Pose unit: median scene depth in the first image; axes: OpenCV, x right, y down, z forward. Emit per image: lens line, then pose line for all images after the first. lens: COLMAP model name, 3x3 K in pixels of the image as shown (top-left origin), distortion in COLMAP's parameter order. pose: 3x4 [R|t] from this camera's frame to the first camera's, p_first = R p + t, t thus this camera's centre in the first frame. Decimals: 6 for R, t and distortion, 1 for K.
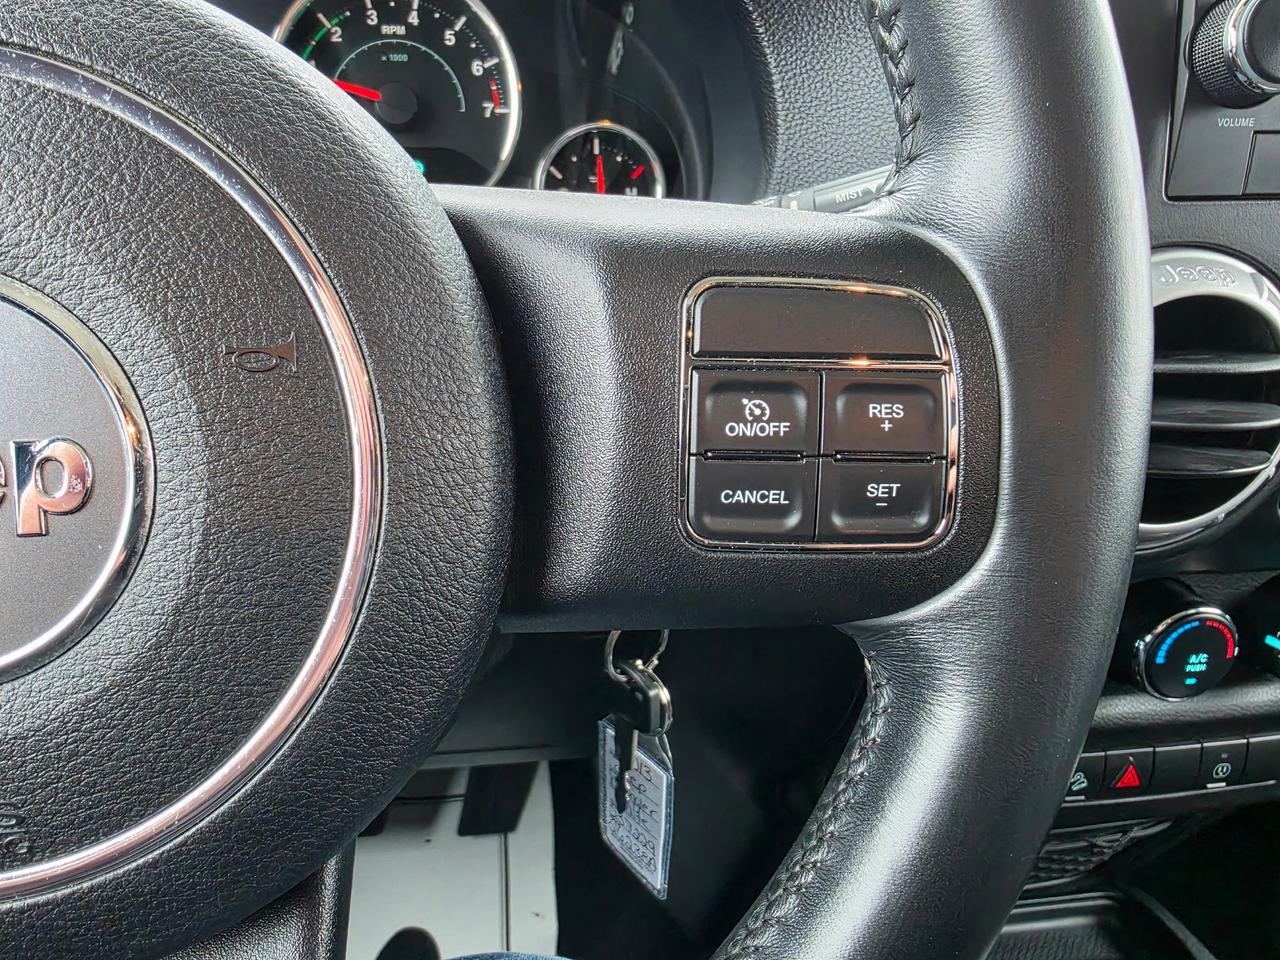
lens RADIAL K [[672.1, 0, 637.3], [0, 672.1, 467.7], [0, 0, 1]] dist [-0.001186, 0.000132]
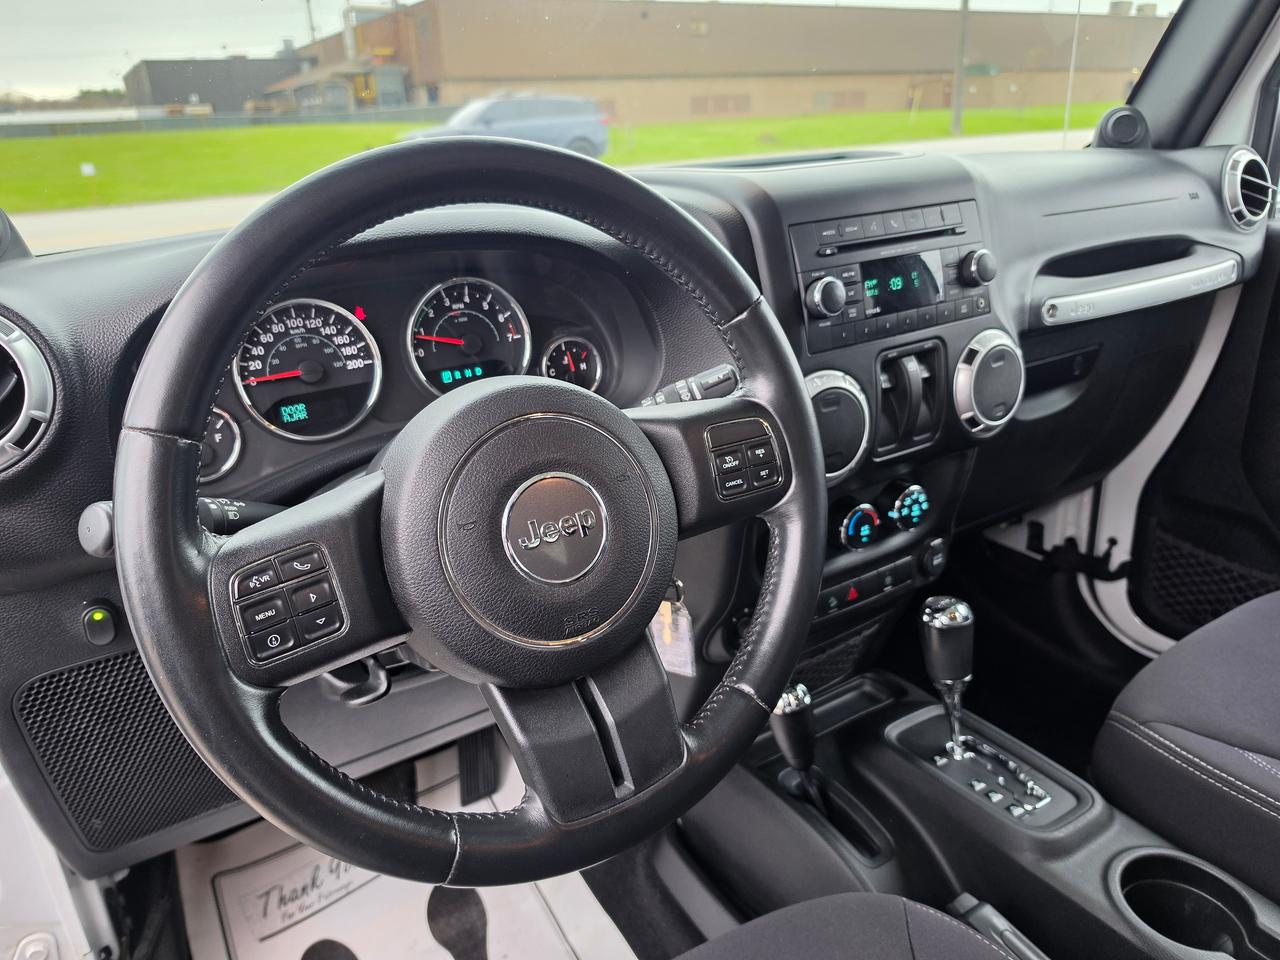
lens RADIAL K [[870.0, 0, 639.2], [0, 870.0, 477.1], [0, 0, 1]] dist [0.065255, -0.082685]
pose [[0.882823, -0.221567, 0.414165, -1.054277], [0.240168, 0.970704, 0.007365, -0.068898], [-0.403663, 0.092967, 0.910172, -1.453754]]
